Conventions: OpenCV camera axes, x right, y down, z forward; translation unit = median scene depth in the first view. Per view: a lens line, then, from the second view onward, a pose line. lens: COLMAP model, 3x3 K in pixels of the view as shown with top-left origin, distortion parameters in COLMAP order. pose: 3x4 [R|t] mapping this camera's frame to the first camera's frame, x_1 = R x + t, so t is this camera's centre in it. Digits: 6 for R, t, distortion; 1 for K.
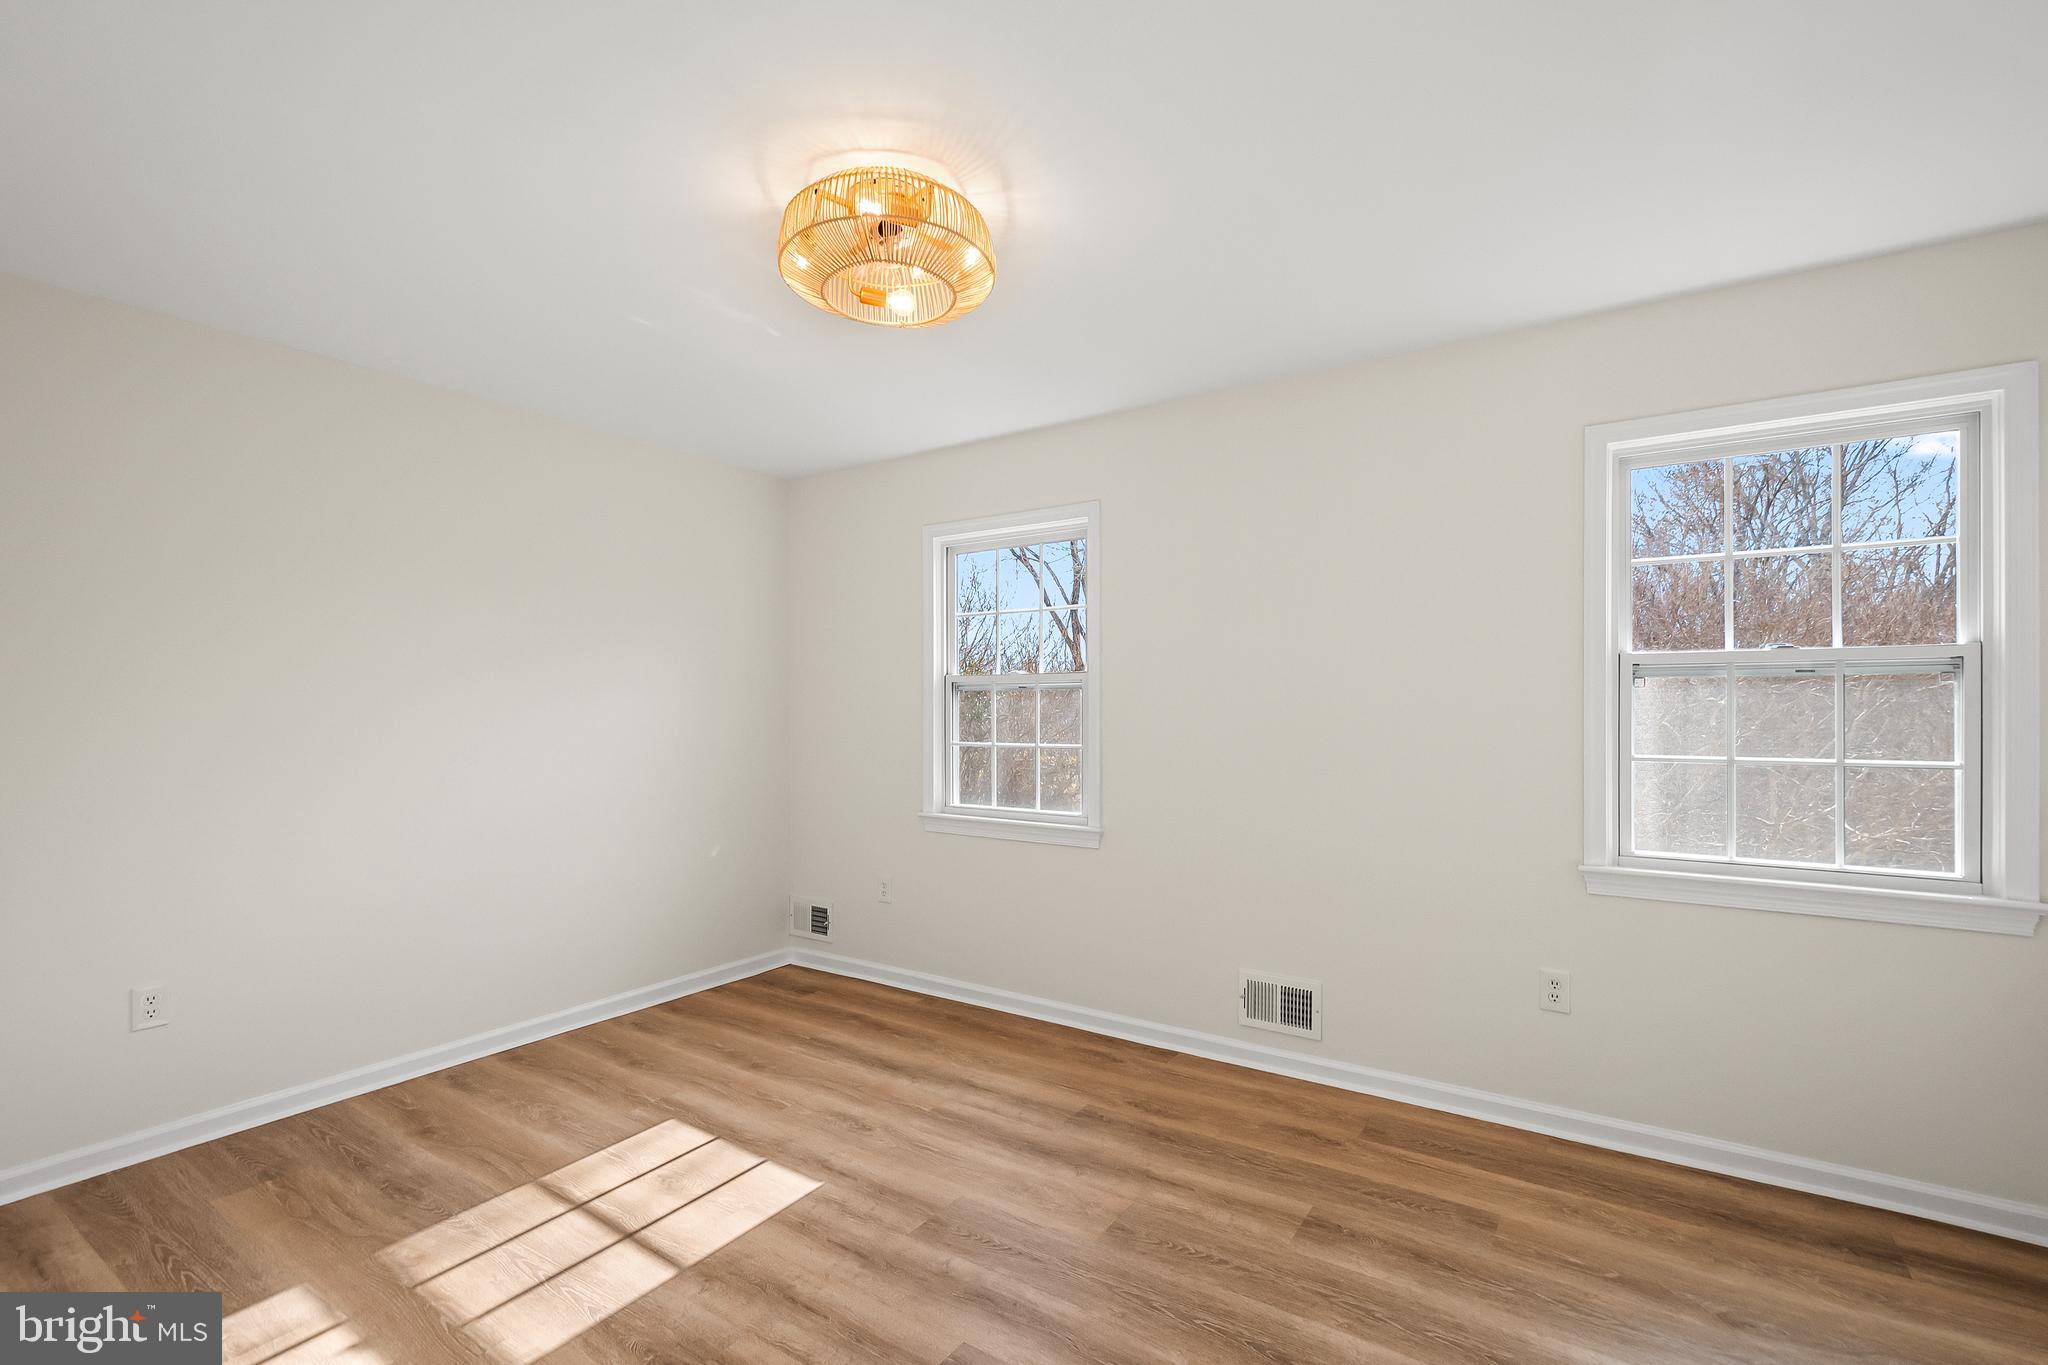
lens RADIAL K [[889.0, 0, 1040.1], [0, 889.0, 717.0], [0, 0, 1]] dist [0.004428, -0.000205]
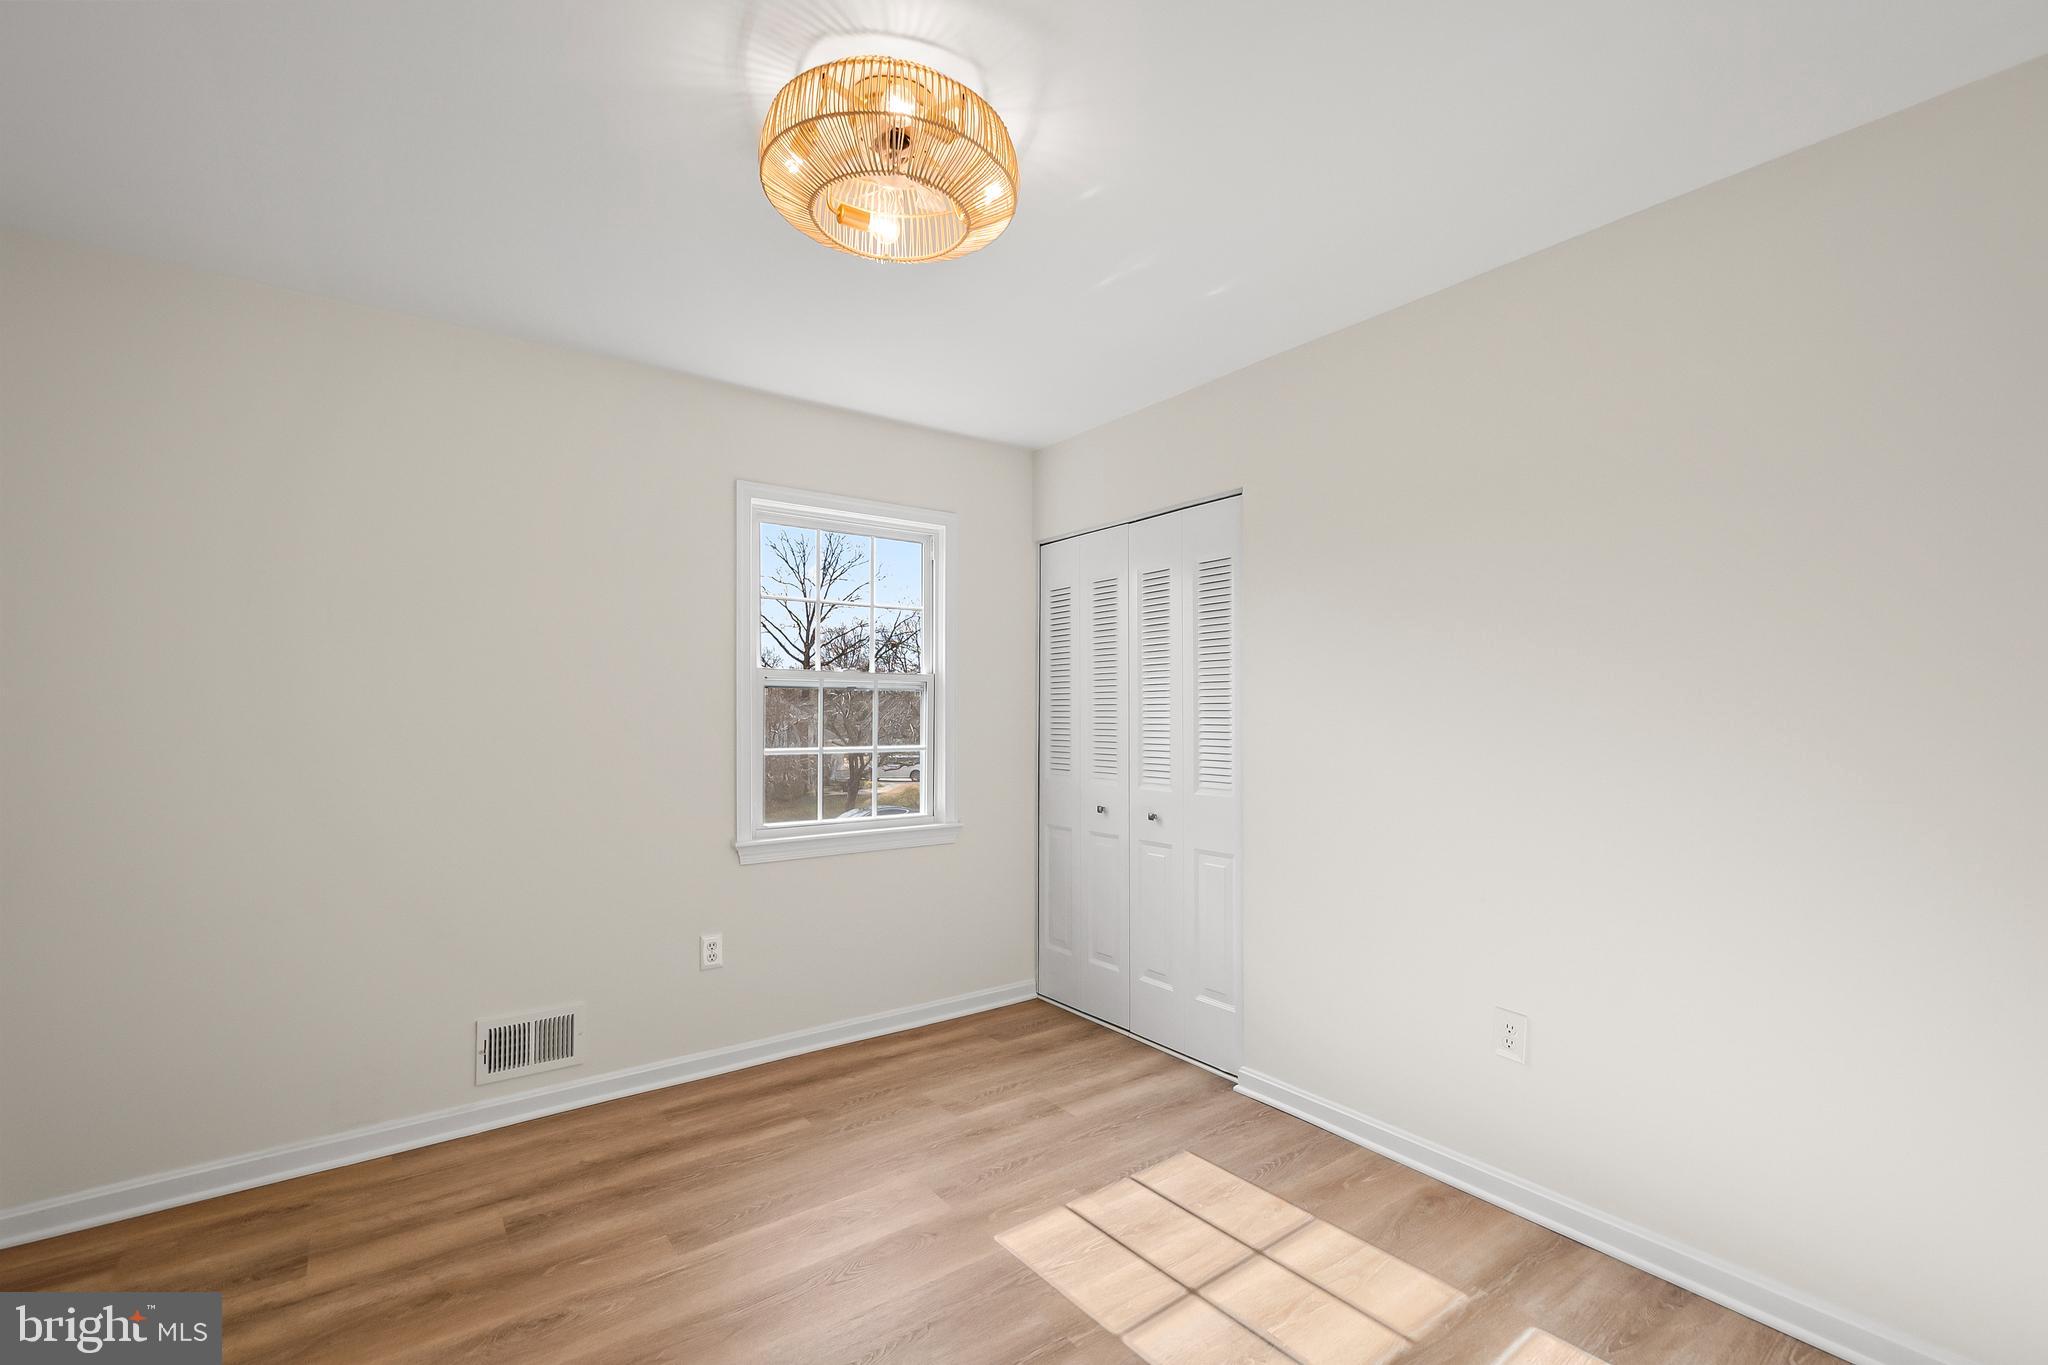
lens RADIAL K [[869.1, 0, 1015.1], [0, 869.1, 741.6], [0, 0, 1]] dist [0.000462, -0.000159]
pose [[0.351939, -0.028892, 0.935577, -0.442465], [0.006563, 0.999575, 0.028400, -0.001139], [-0.936000, -0.003855, 0.351979, 0.285118]]
